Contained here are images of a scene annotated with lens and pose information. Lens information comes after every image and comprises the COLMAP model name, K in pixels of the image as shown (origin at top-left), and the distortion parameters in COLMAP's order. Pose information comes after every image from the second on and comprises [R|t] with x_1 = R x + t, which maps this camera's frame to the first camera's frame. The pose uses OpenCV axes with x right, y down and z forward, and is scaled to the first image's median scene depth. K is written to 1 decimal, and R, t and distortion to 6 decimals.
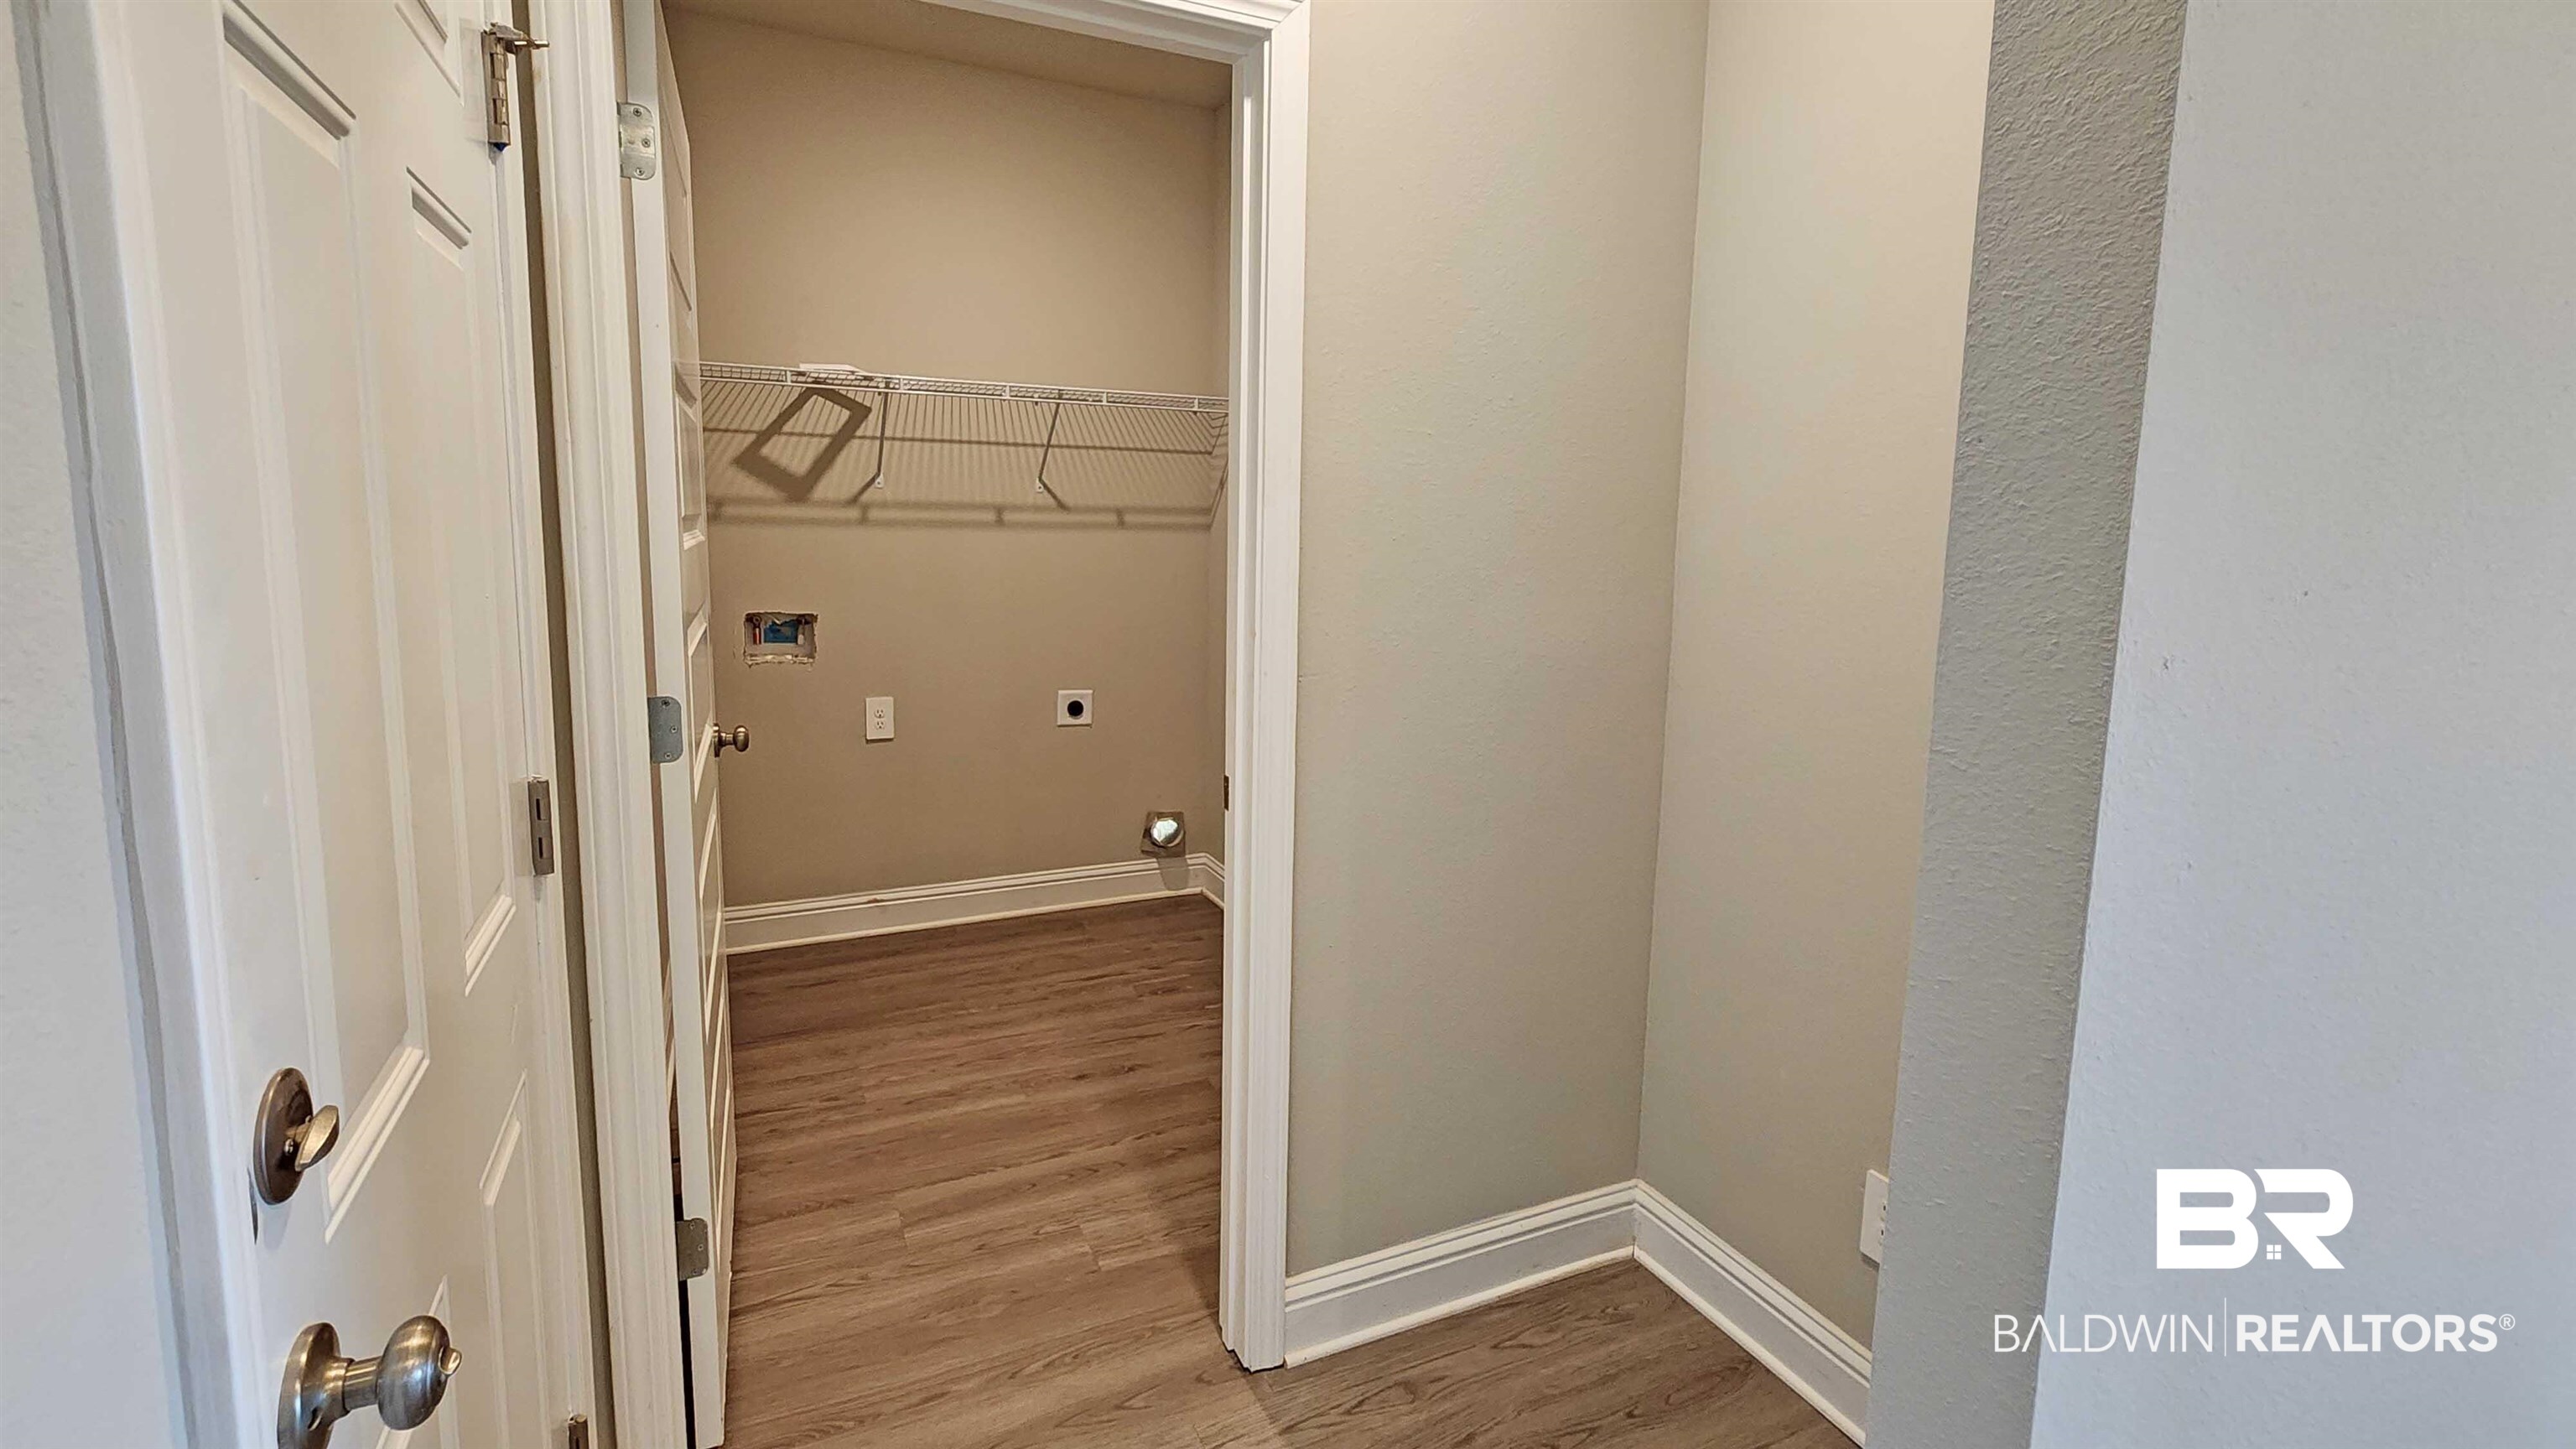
lens RADIAL K [[1159.7, 0, 1289.4], [0, 1159.7, 709.7], [0, 0, 1]] dist [0.001131, 0.000342]
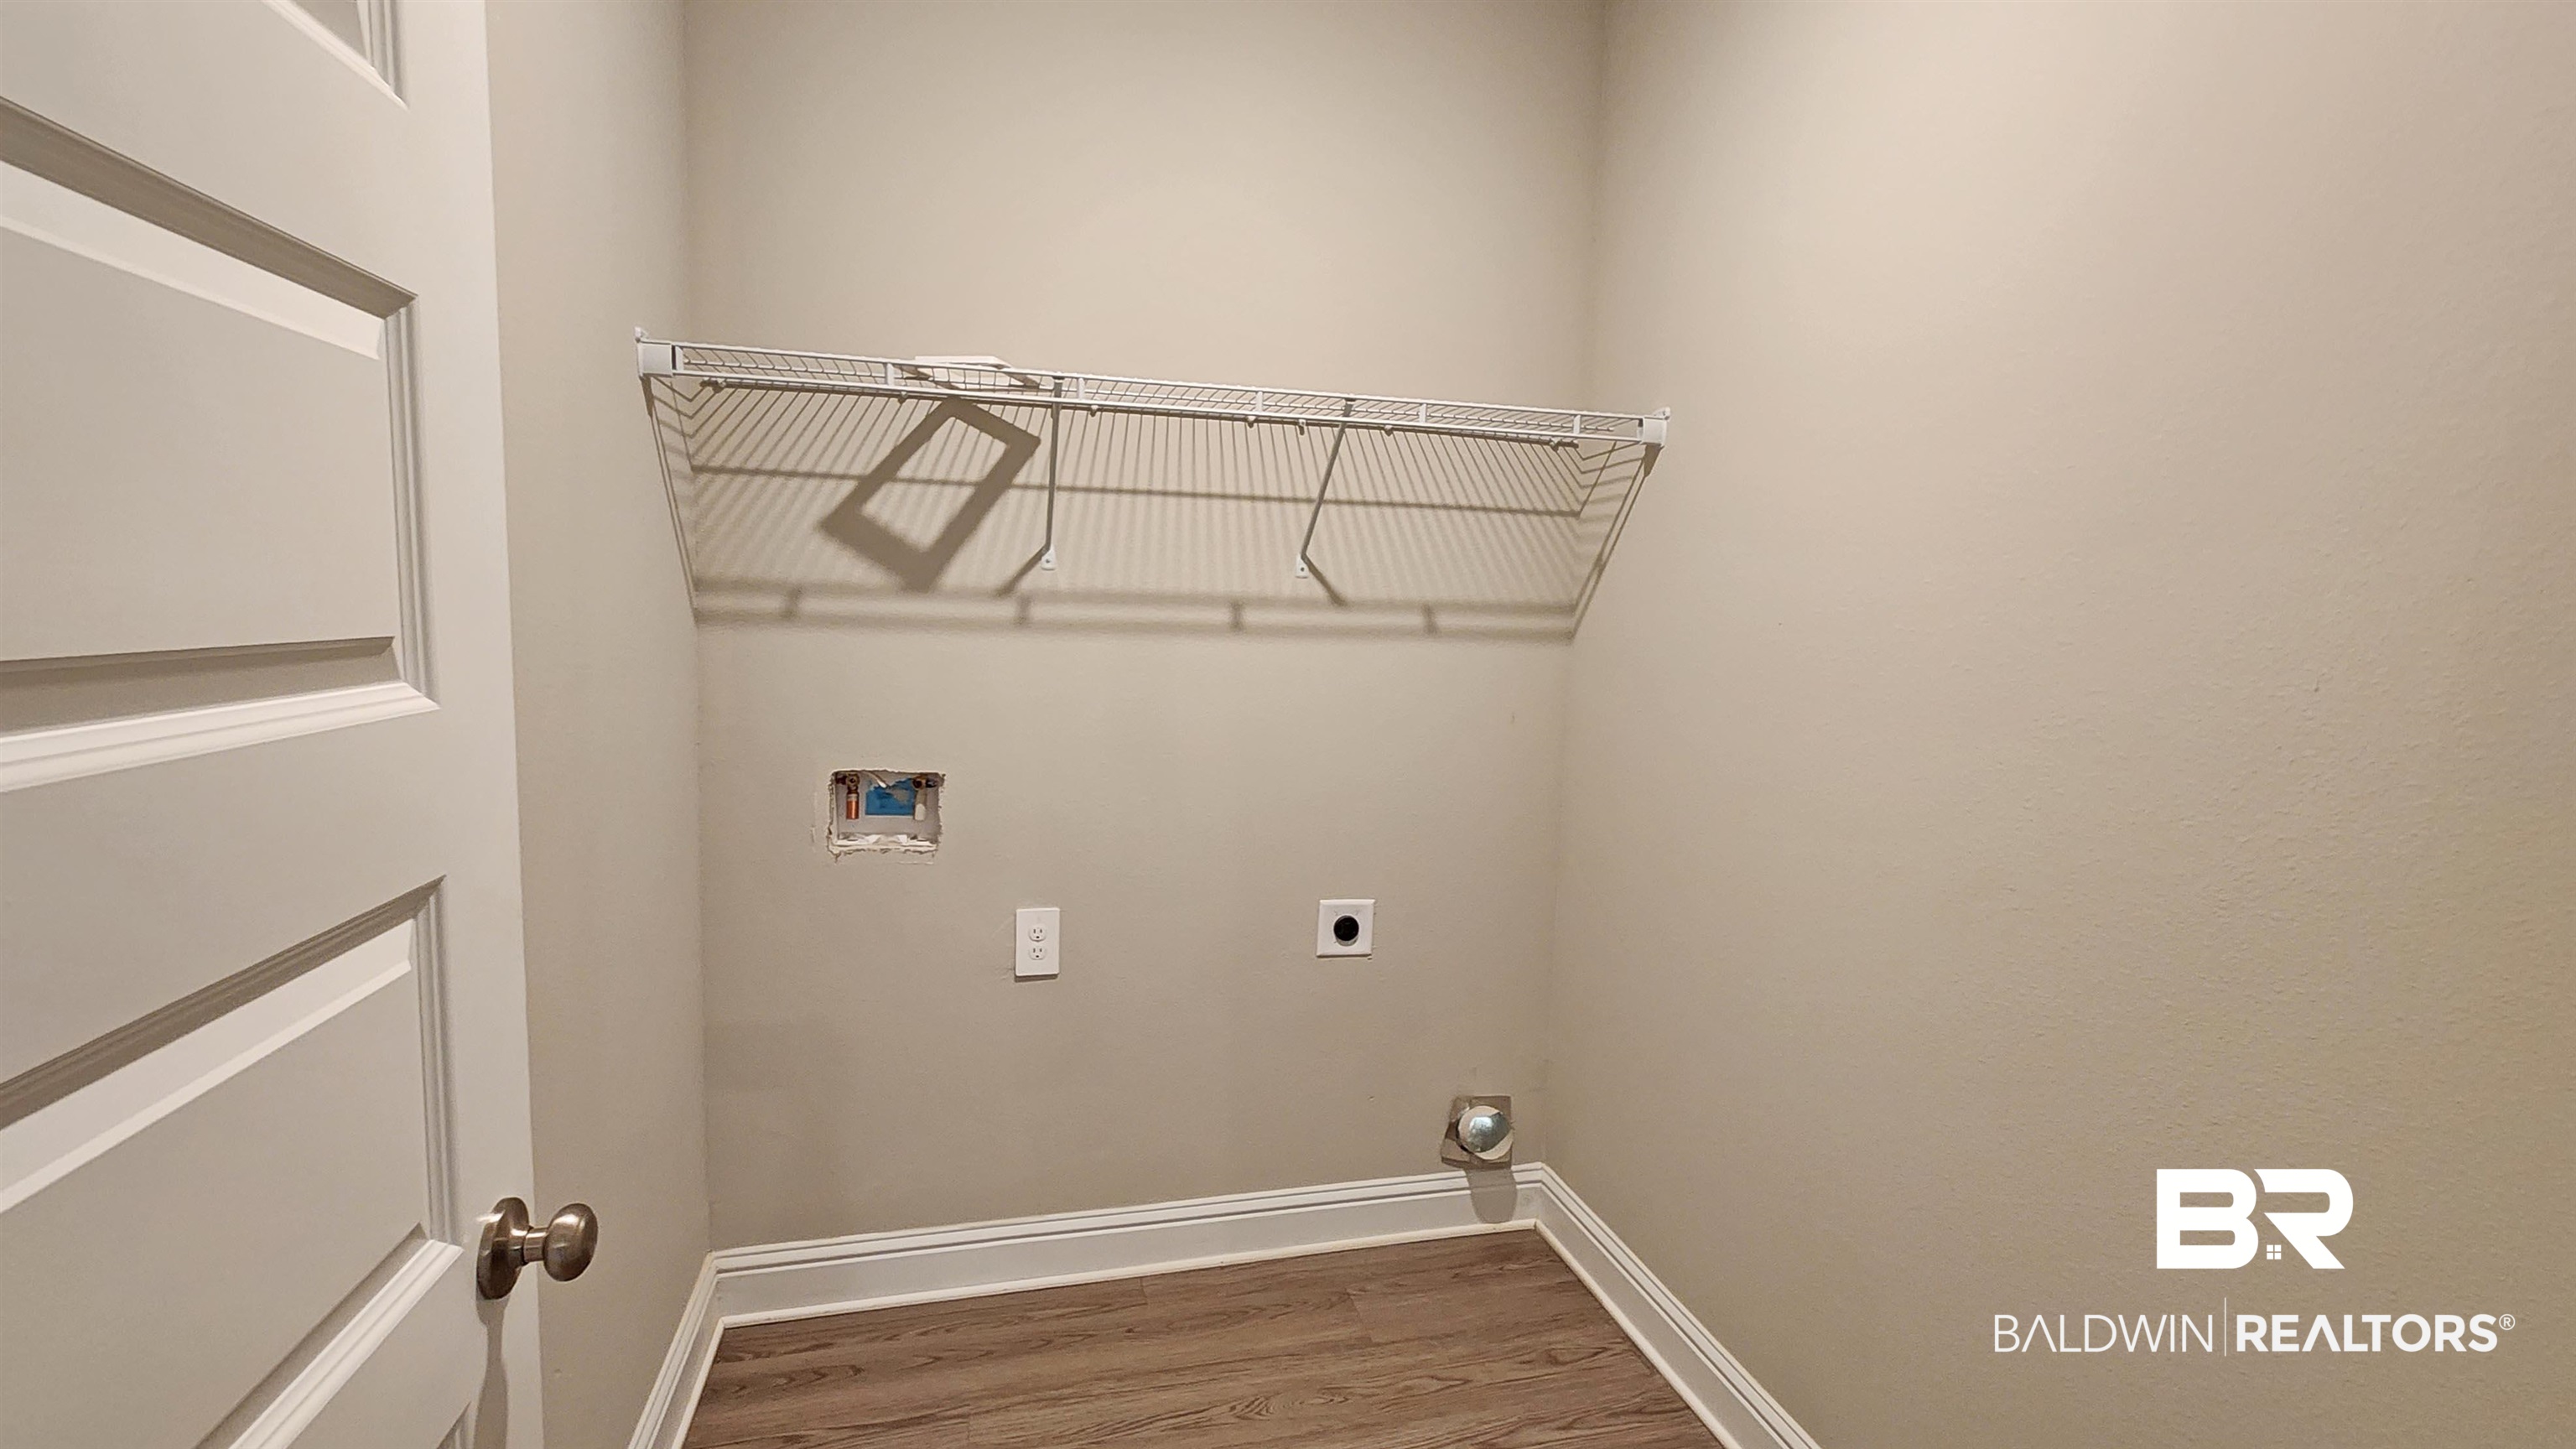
lens RADIAL K [[1175.6, 0, 1315.2], [0, 1175.6, 794.9], [0, 0, 1]] dist [0.000073, 0.000534]
pose [[0.985208, 0.031770, -0.168390, -0.106005], [-0.033621, 0.999401, -0.008154, -0.071556], [0.168030, 0.013695, 0.985687, 0.412719]]
